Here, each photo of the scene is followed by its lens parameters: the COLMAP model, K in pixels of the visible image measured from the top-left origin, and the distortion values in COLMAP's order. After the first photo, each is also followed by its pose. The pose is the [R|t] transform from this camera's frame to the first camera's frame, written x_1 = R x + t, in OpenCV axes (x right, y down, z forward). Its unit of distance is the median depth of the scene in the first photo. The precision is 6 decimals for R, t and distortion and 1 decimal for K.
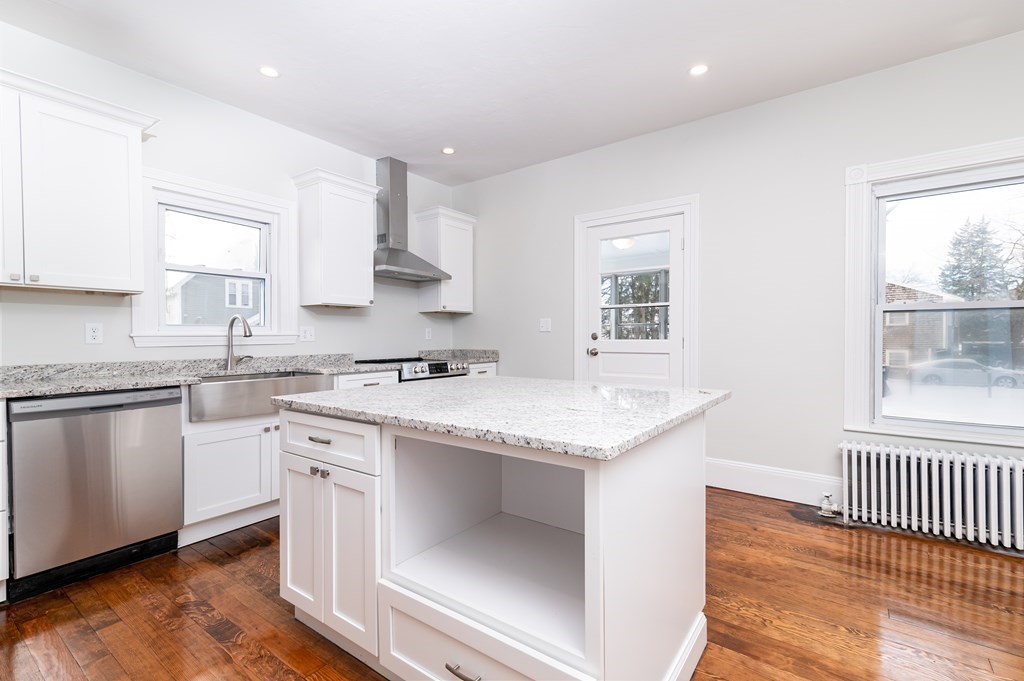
lens RADIAL K [[463.0, 0, 513.8], [0, 463.0, 335.9], [0, 0, 1]] dist [0.015313, -0.000404]
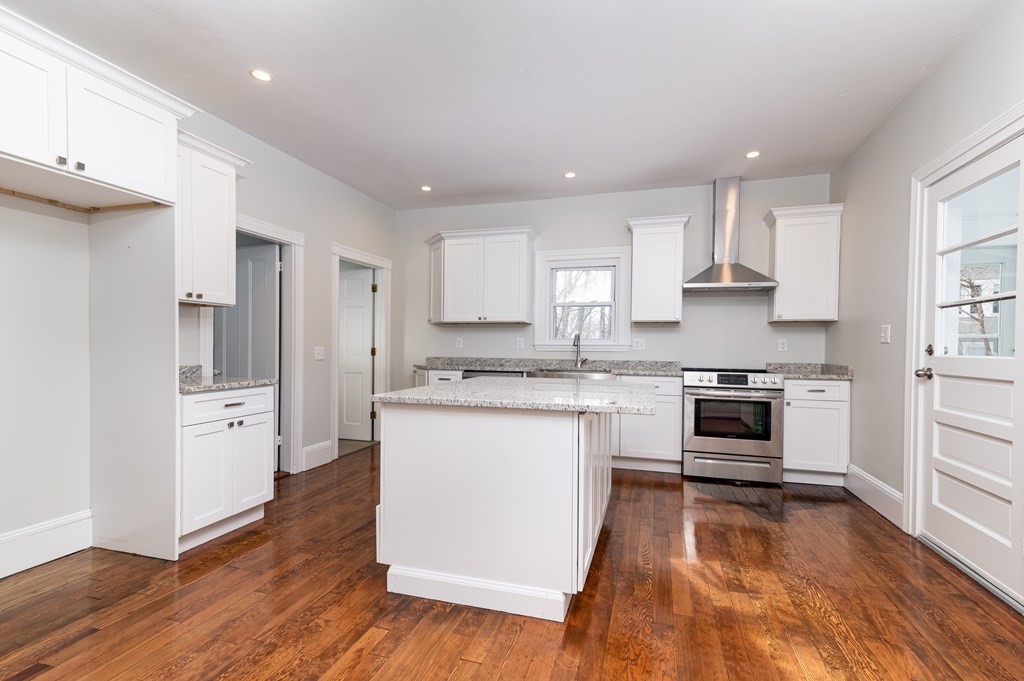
lens RADIAL K [[463.0, 0, 520.1], [0, 463.0, 347.2], [0, 0, 1]] dist [0.015313, -0.000404]
pose [[0.350403, 0.010813, -0.936537, 0.631475], [-0.009900, 0.999920, 0.007841, -0.003175], [0.936547, 0.006524, 0.350482, 0.227750]]
